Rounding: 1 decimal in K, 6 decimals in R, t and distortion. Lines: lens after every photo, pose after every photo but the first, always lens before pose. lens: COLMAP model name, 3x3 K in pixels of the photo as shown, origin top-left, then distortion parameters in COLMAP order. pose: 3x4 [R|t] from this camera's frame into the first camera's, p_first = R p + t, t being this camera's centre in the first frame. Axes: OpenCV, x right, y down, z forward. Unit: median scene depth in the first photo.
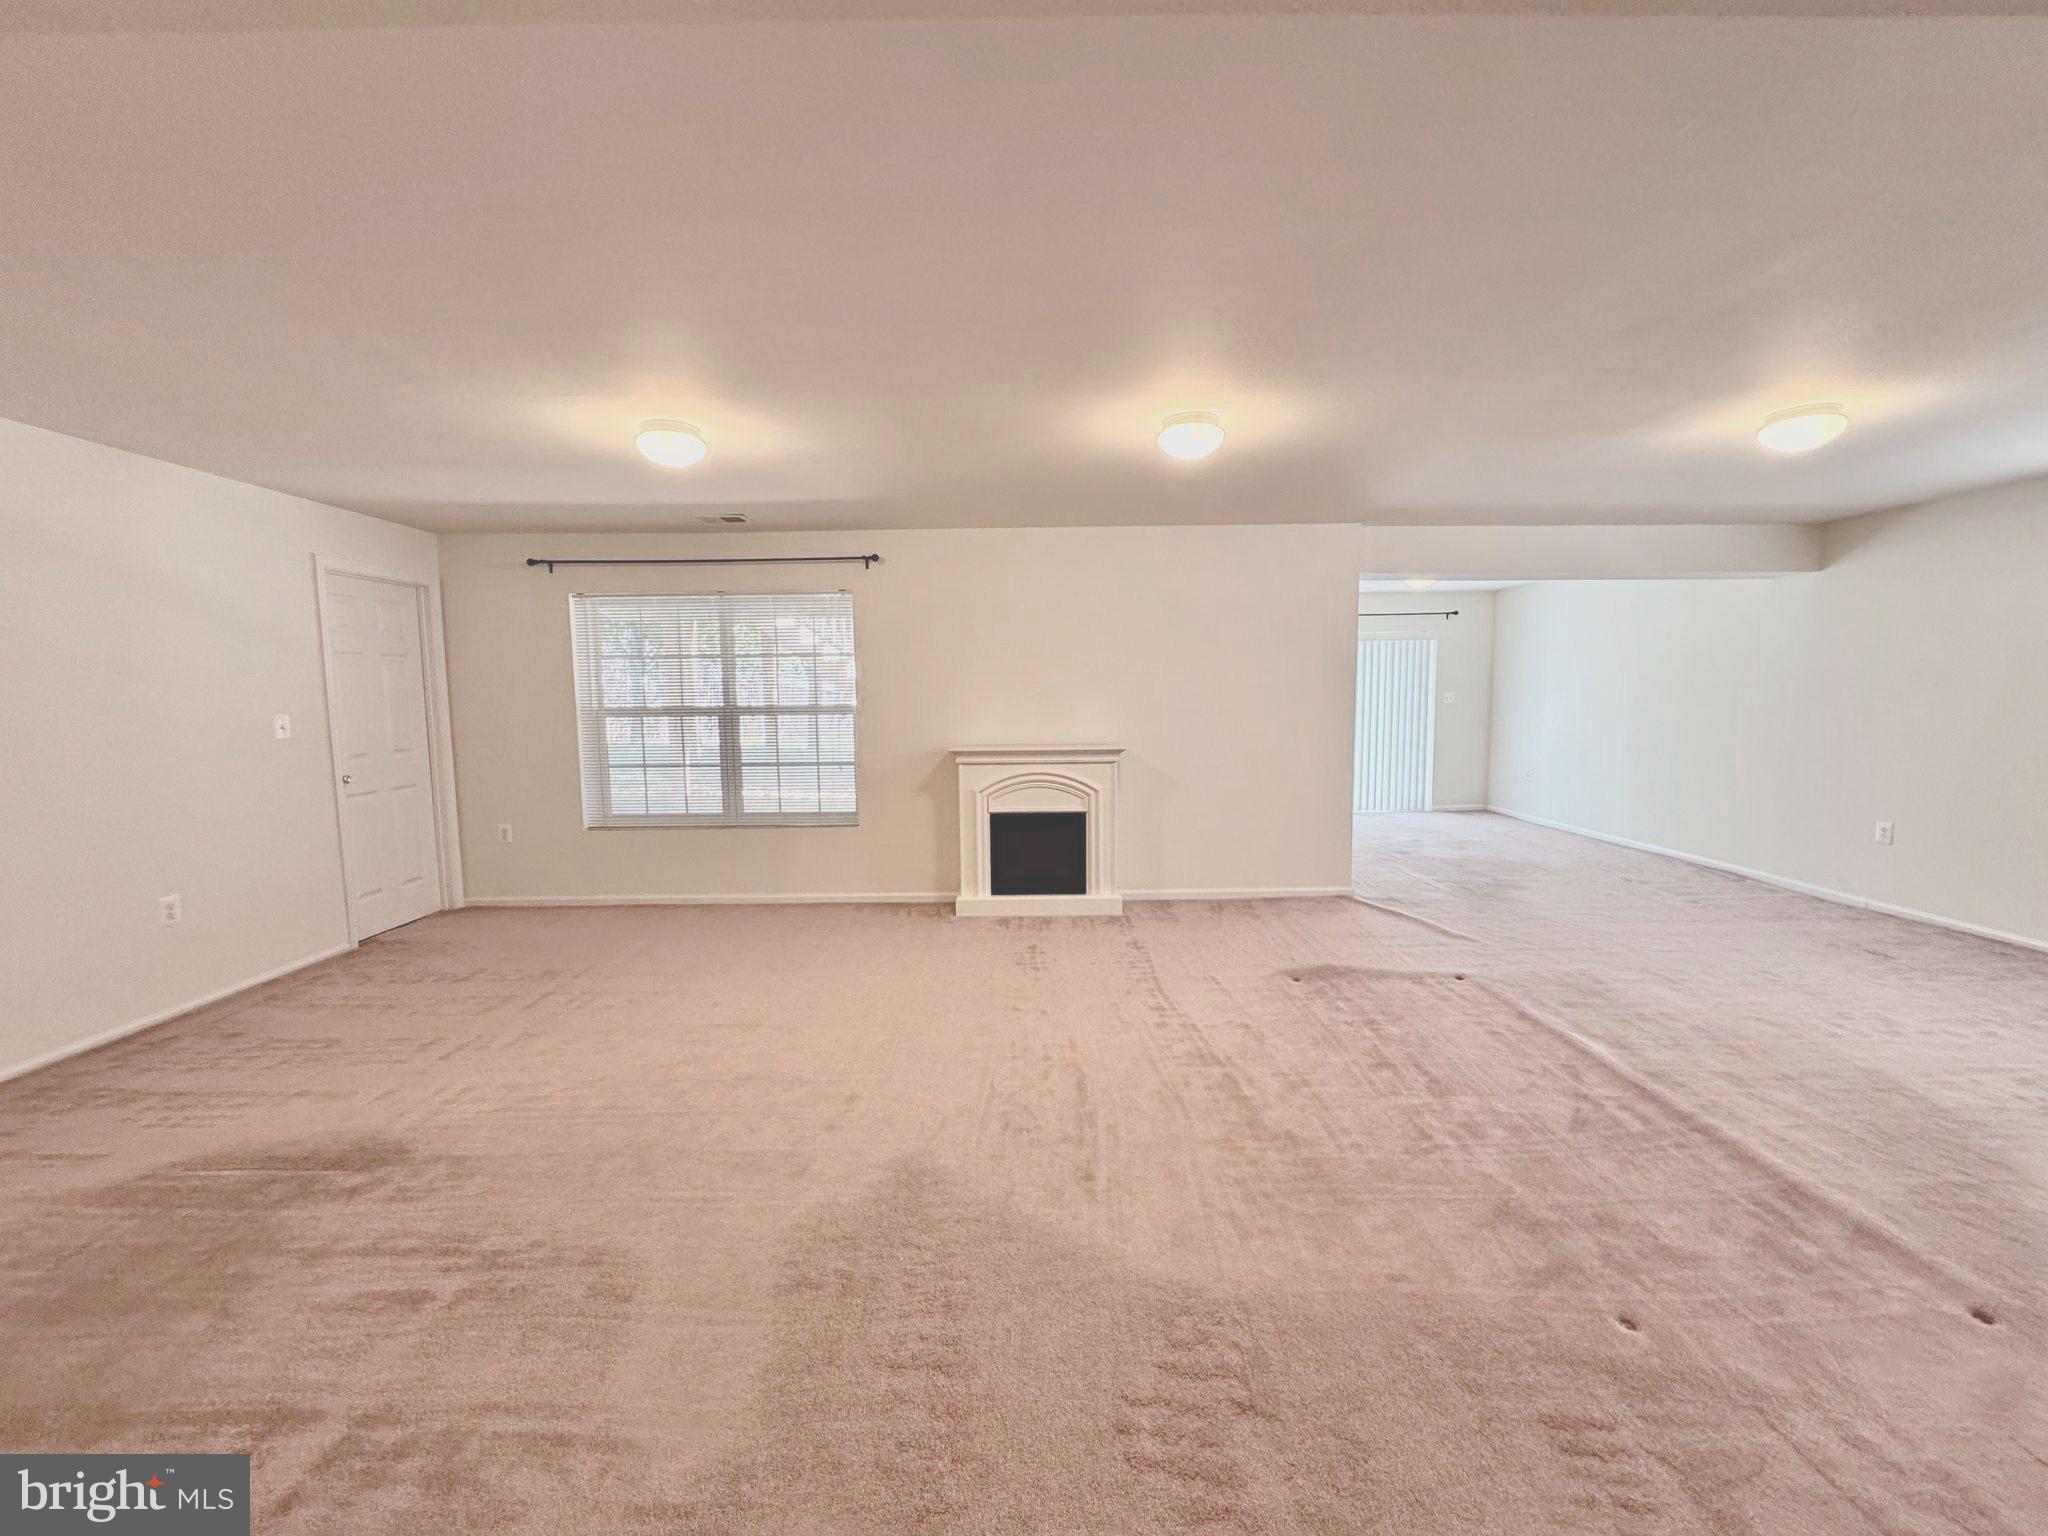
lens RADIAL K [[817.0, 0, 1023.6], [0, 817.0, 768.0], [0, 0, 1]] dist [-0.001802, 0.000595]
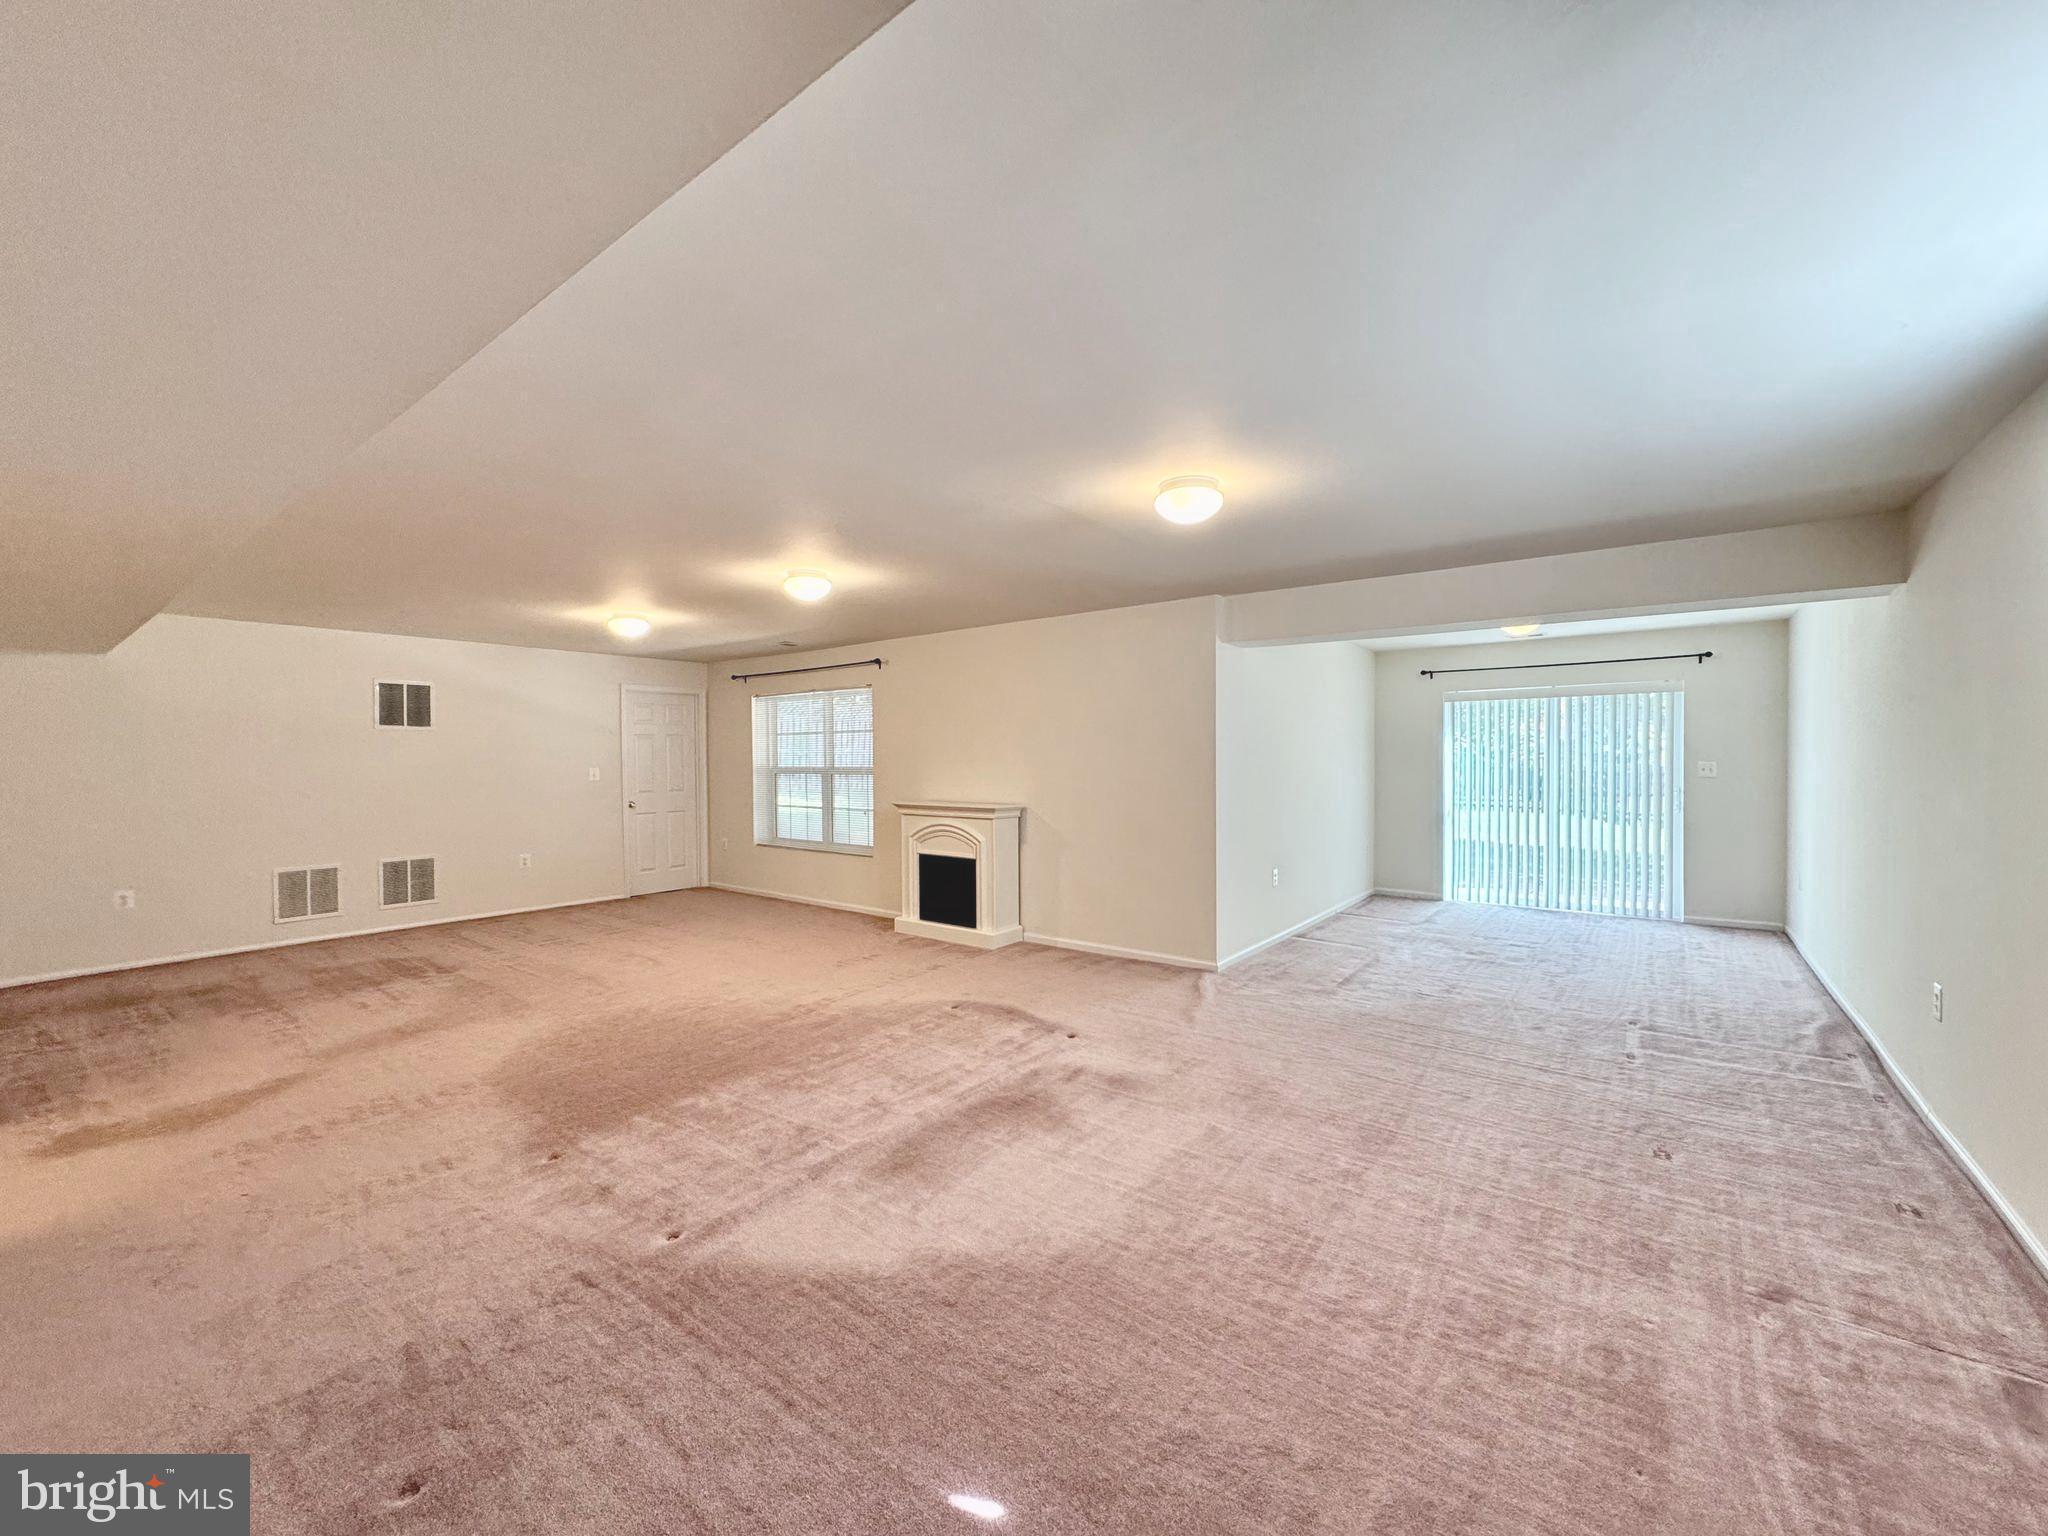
lens RADIAL K [[817.0, 0, 1018.7], [0, 817.0, 766.2], [0, 0, 1]] dist [-0.001802, 0.000595]
pose [[0.787684, 0.014477, -0.615910, 0.839470], [-0.059782, 0.996802, -0.053024, -0.022668], [0.613173, 0.078586, 0.786030, 0.079291]]
